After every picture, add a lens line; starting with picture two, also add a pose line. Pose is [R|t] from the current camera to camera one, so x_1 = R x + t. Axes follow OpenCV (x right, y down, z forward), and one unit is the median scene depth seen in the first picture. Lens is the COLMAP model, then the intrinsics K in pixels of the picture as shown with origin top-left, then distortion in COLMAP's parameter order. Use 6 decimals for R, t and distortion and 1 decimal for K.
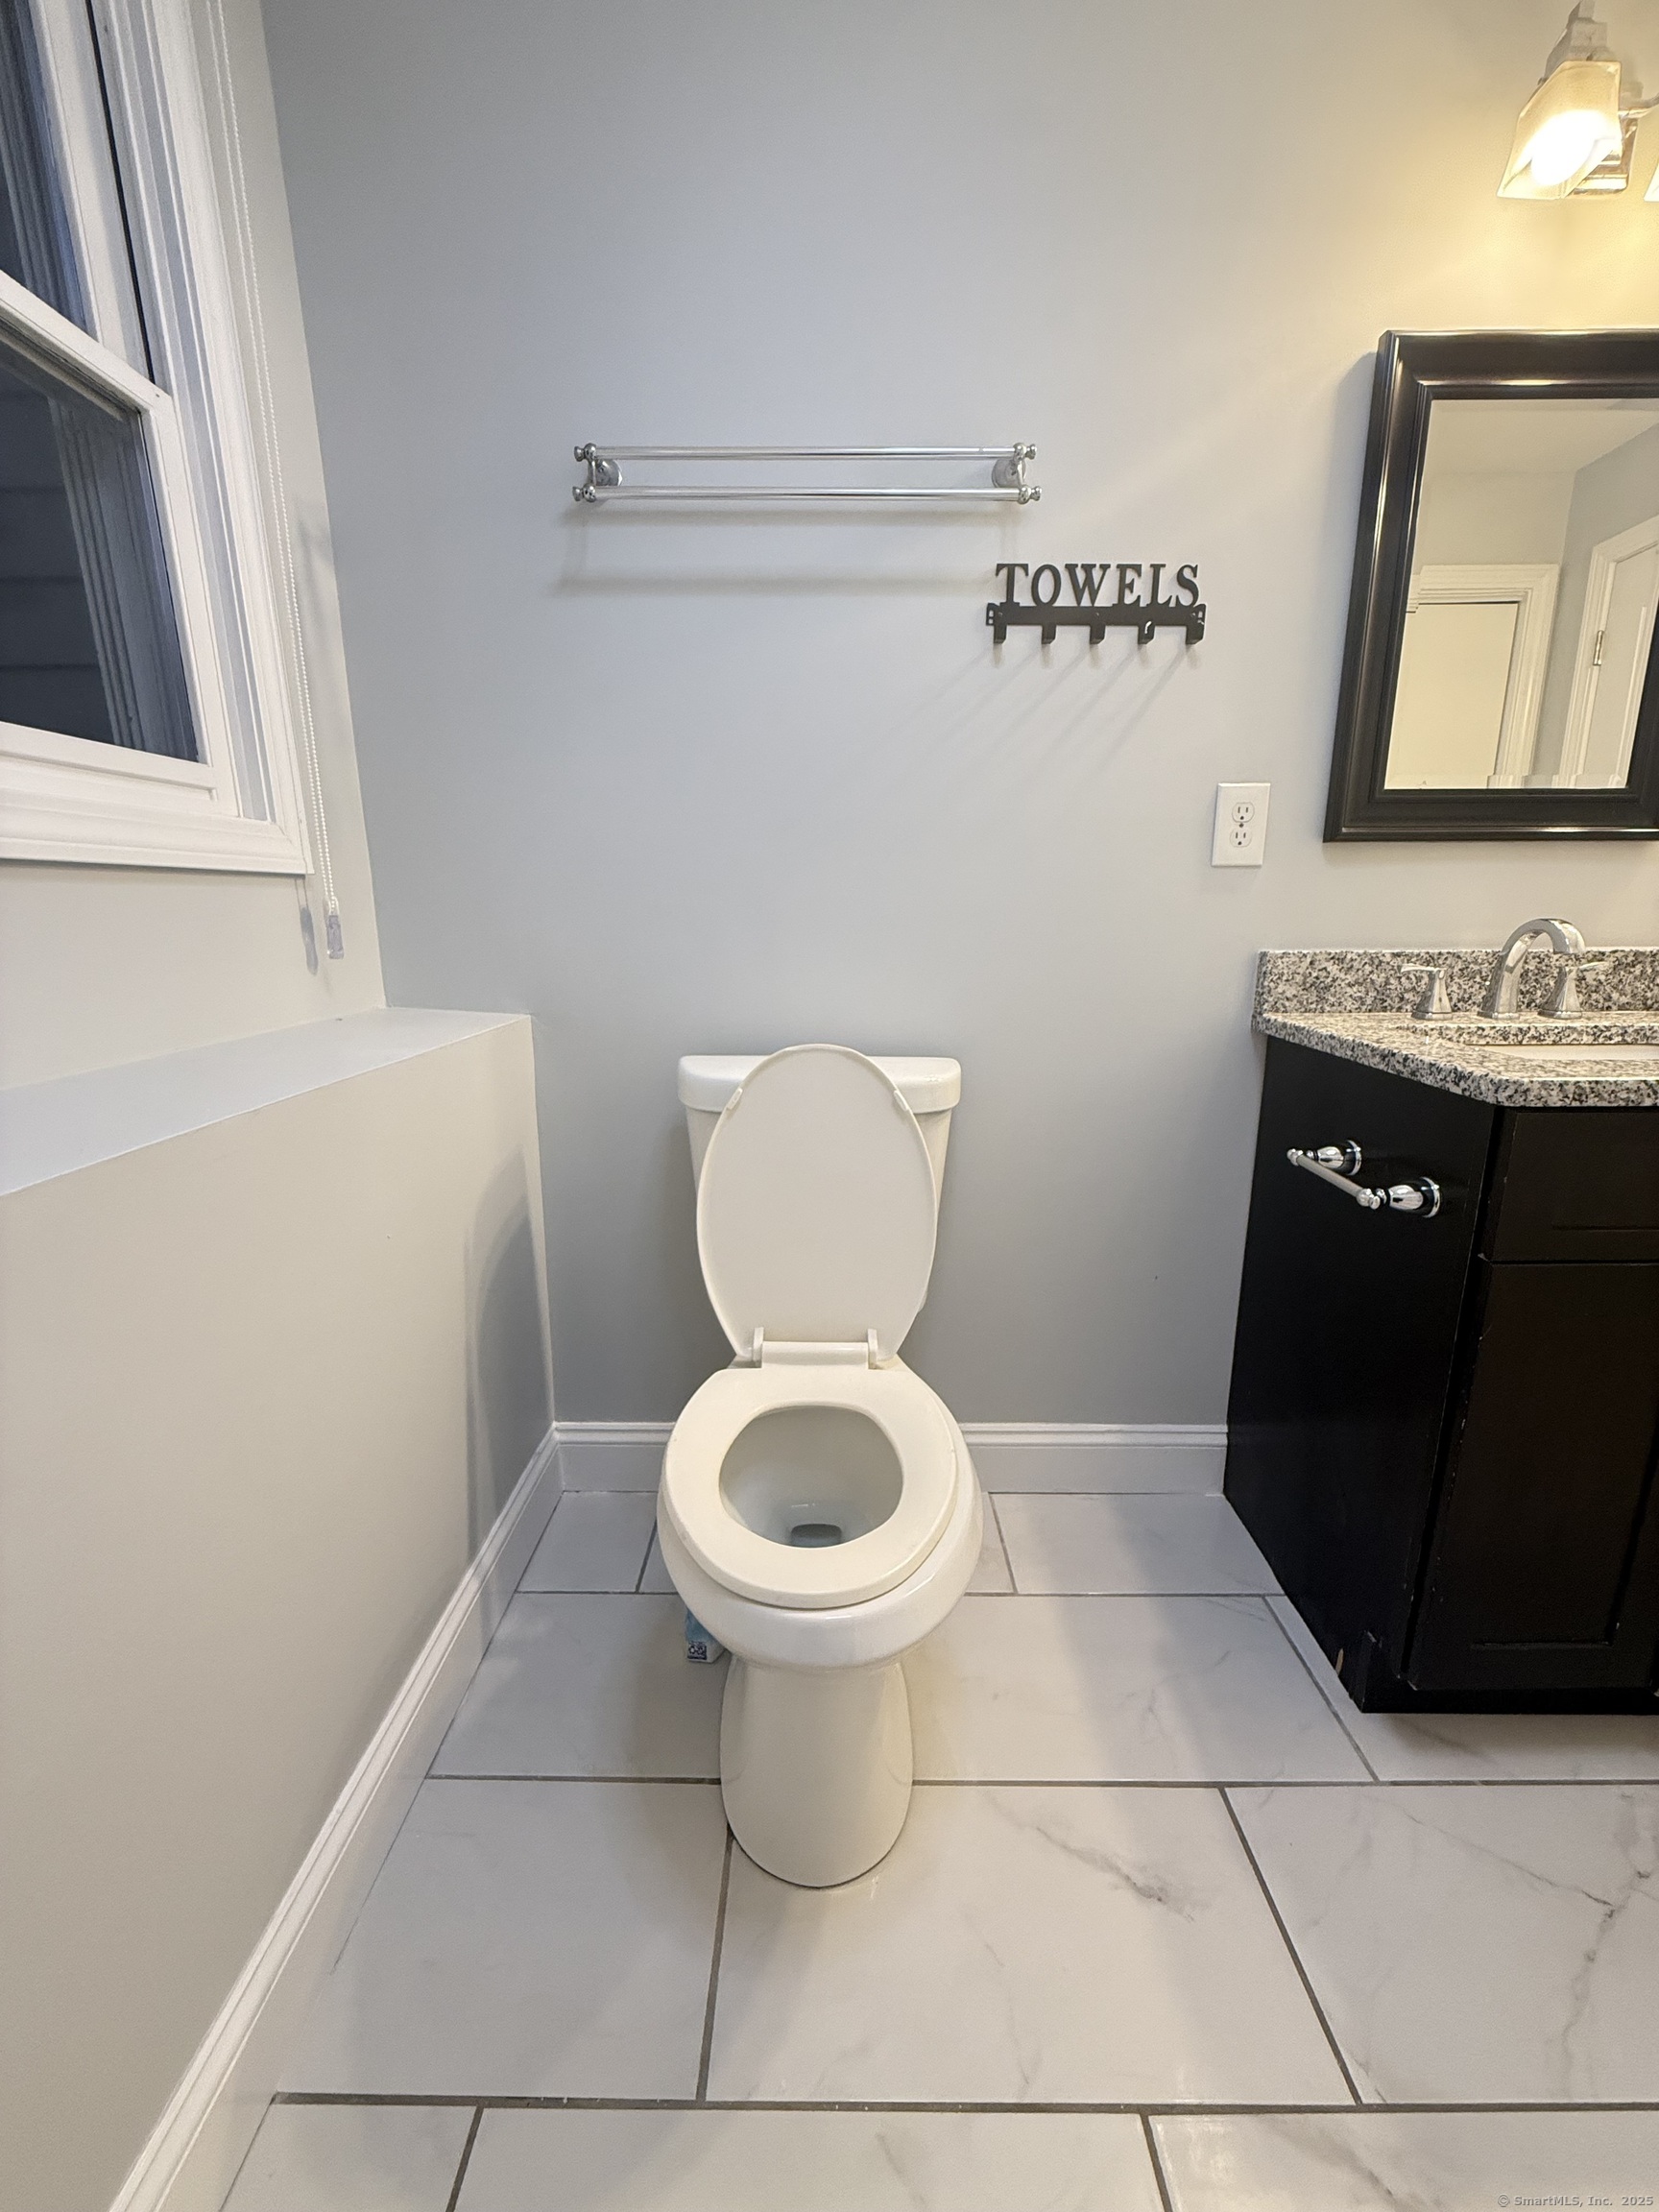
lens RADIAL K [[882.0, 0, 832.8], [0, 882.0, 1105.0], [0, 0, 1]] dist [0.000351, 0.000623]
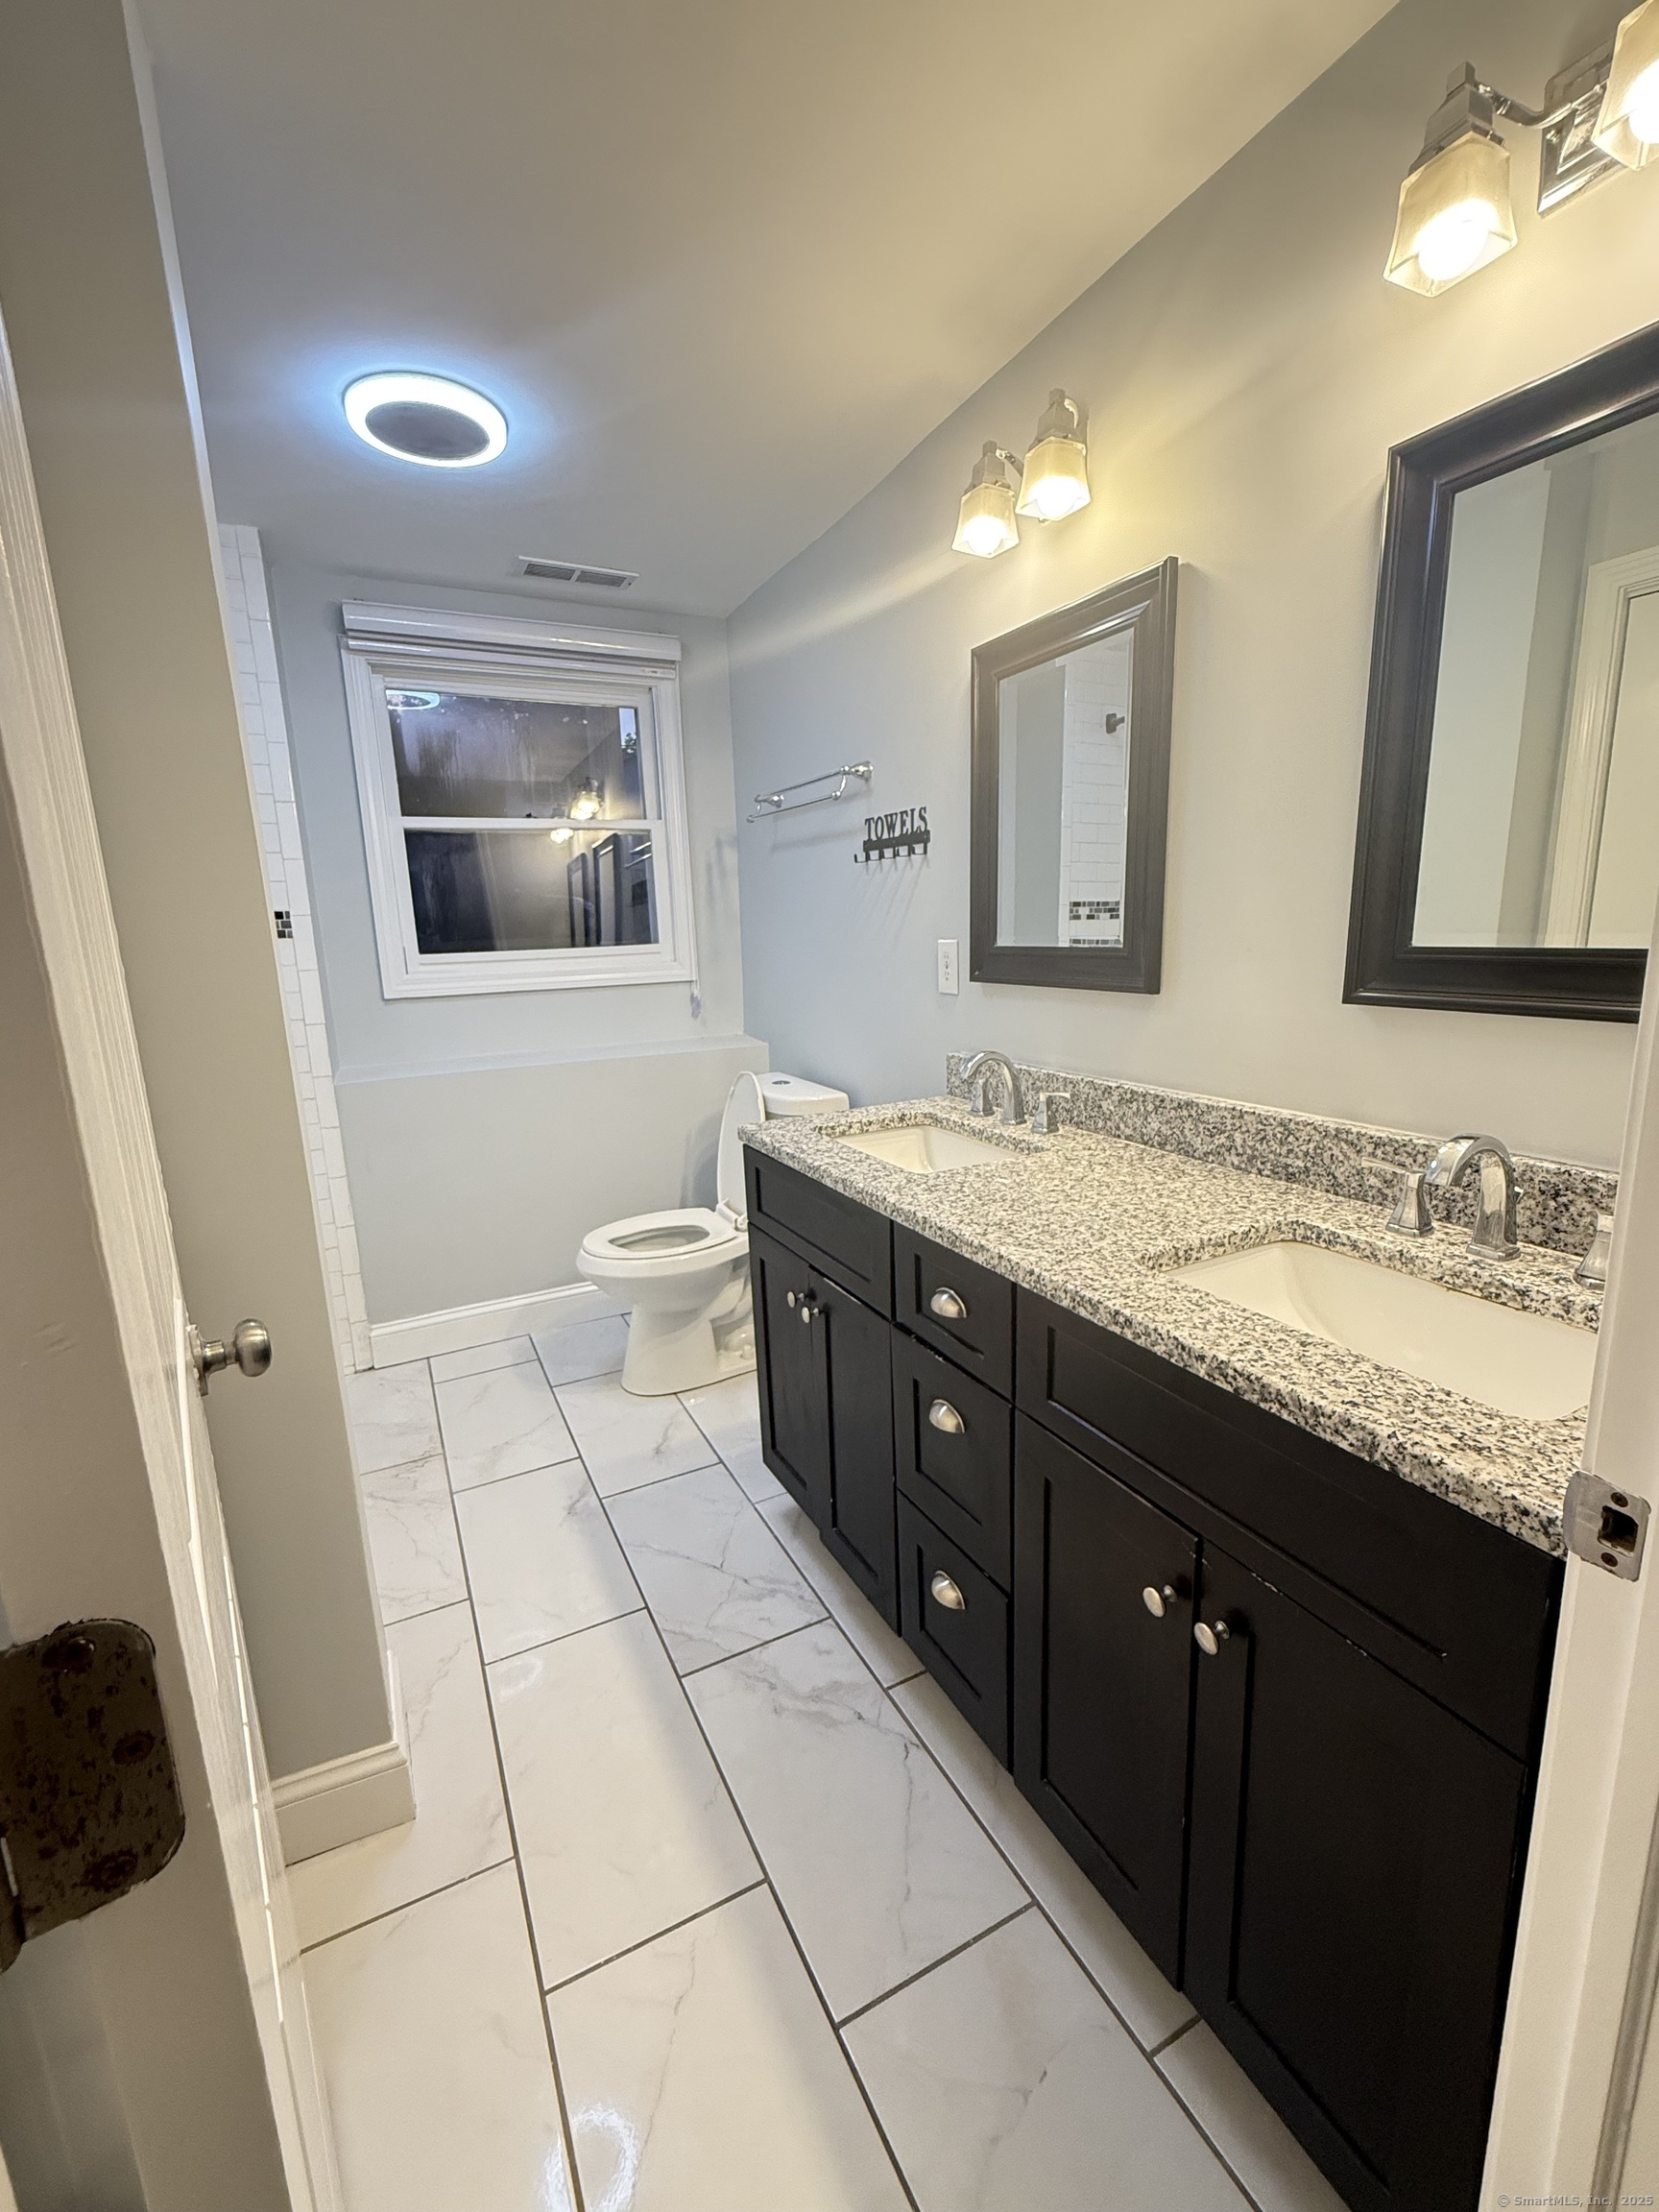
lens RADIAL K [[938.0, 0, 829.5], [0, 938.0, 1106.0], [0, 0, 1]] dist [-0.000737, 0.000050]
pose [[0.449641, 0.160391, -0.878691, 1.880405], [-0.162990, 0.981962, 0.095836, -0.216287], [0.878212, 0.100125, 0.467673, 0.116835]]
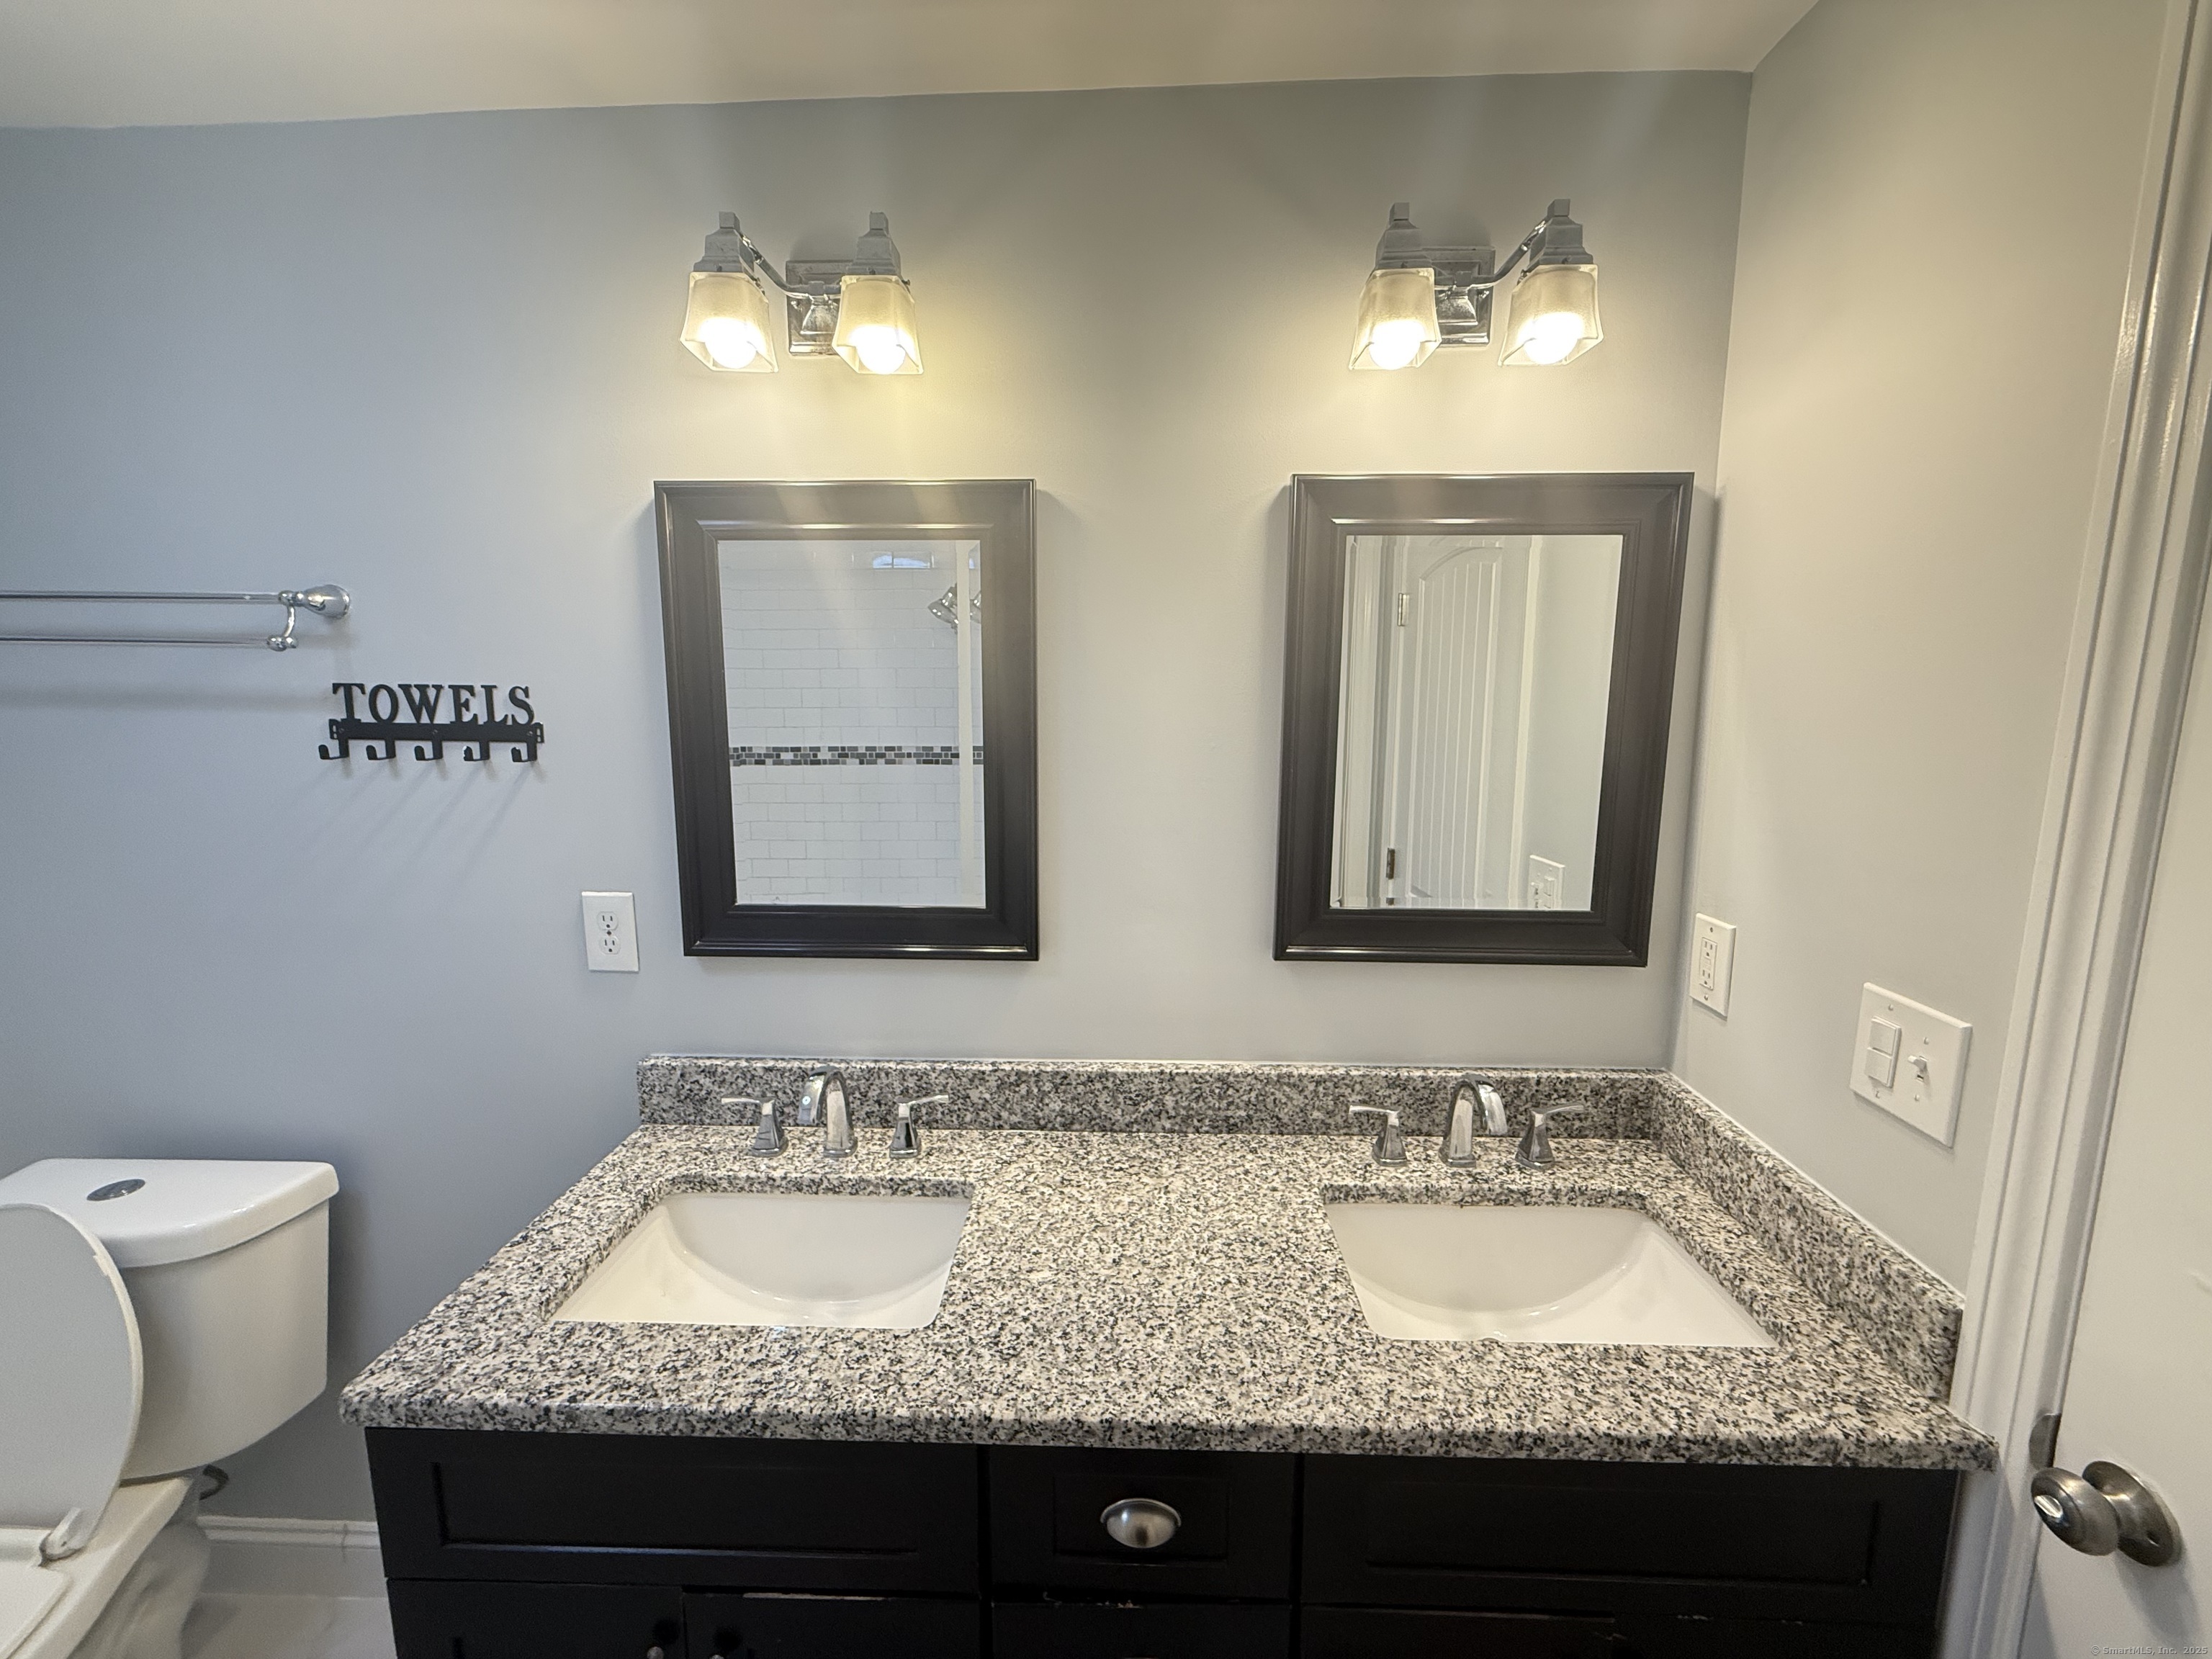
lens RADIAL K [[882.0, 0, 1104.0], [0, 882.0, 827.0], [0, 0, 1]] dist [0.000351, 0.000623]
pose [[0.999438, 0.012164, -0.031243, 1.084774], [-0.014333, 0.997431, -0.070183, -0.390500], [0.030309, 0.070592, 0.997045, 0.040323]]
